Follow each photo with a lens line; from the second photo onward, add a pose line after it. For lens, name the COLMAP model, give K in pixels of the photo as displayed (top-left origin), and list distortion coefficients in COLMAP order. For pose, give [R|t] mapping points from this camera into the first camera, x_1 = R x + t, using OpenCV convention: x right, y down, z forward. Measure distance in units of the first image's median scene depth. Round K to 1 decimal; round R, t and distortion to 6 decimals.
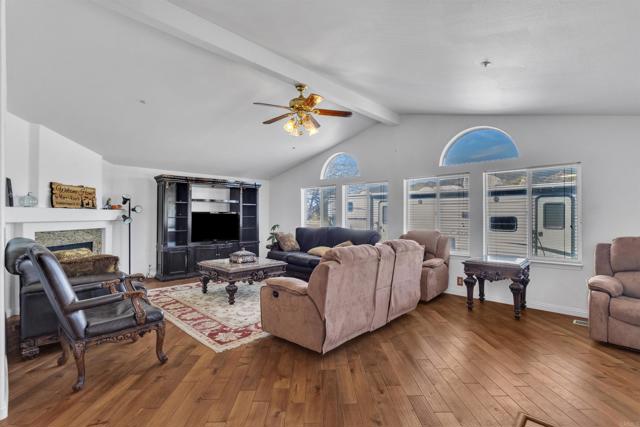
lens RADIAL K [[297.5, 0, 321.2], [0, 297.5, 216.1], [0, 0, 1]] dist [0.002356, 0.000574]
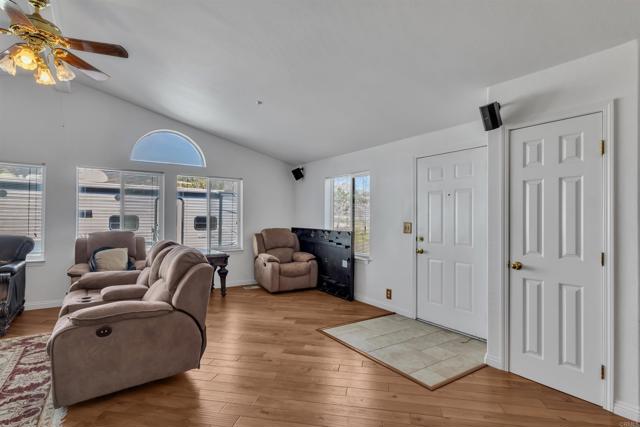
lens RADIAL K [[321.1, 0, 318.7], [0, 321.1, 214.8], [0, 0, 1]] dist [0.004383, -0.003181]
pose [[0.210047, 0.008967, 0.977650, -0.493395], [-0.006843, 0.999947, -0.007702, 0.003886], [-0.977667, -0.005072, 0.210097, 0.259580]]
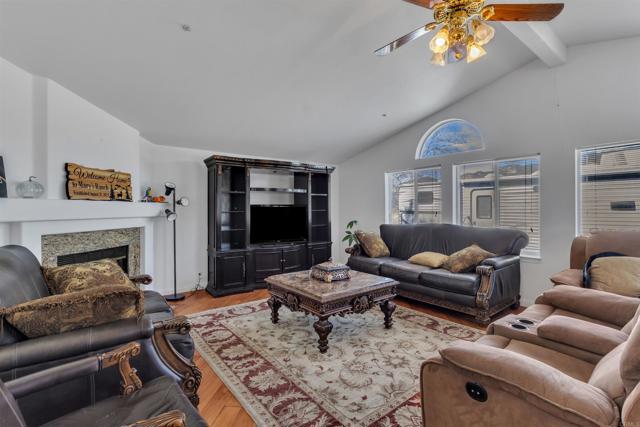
lens RADIAL K [[297.5, 0, 319.2], [0, 297.5, 211.0], [0, 0, 1]] dist [0.002356, 0.000574]
pose [[0.990019, -0.007516, -0.140731, -0.207741], [0.008065, 0.999962, 0.003328, 0.000938], [0.140700, -0.004430, 0.990042, 0.365700]]
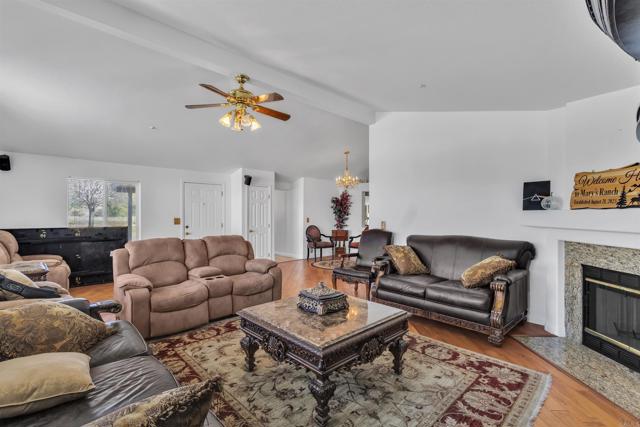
lens RADIAL K [[297.5, 0, 319.1], [0, 297.5, 212.4], [0, 0, 1]] dist [0.002356, 0.000574]
pose [[-0.998891, -0.006614, 0.046613, -0.300298], [-0.006610, 0.999978, 0.000239, -0.015970], [-0.046613, -0.000069, -0.998913, 1.629797]]
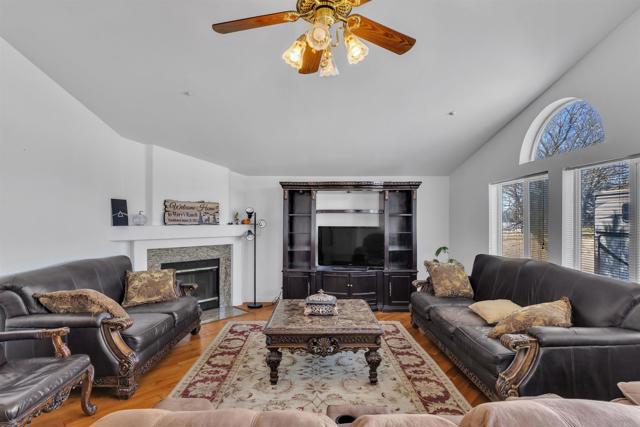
lens RADIAL K [[321.1, 0, 319.7], [0, 321.1, 222.6], [0, 0, 1]] dist [0.004383, -0.003181]
pose [[0.702412, 0.002376, -0.711766, 0.225981], [0.001190, 0.999989, 0.004512, -0.038478], [0.711769, -0.004016, 0.702402, 0.566309]]
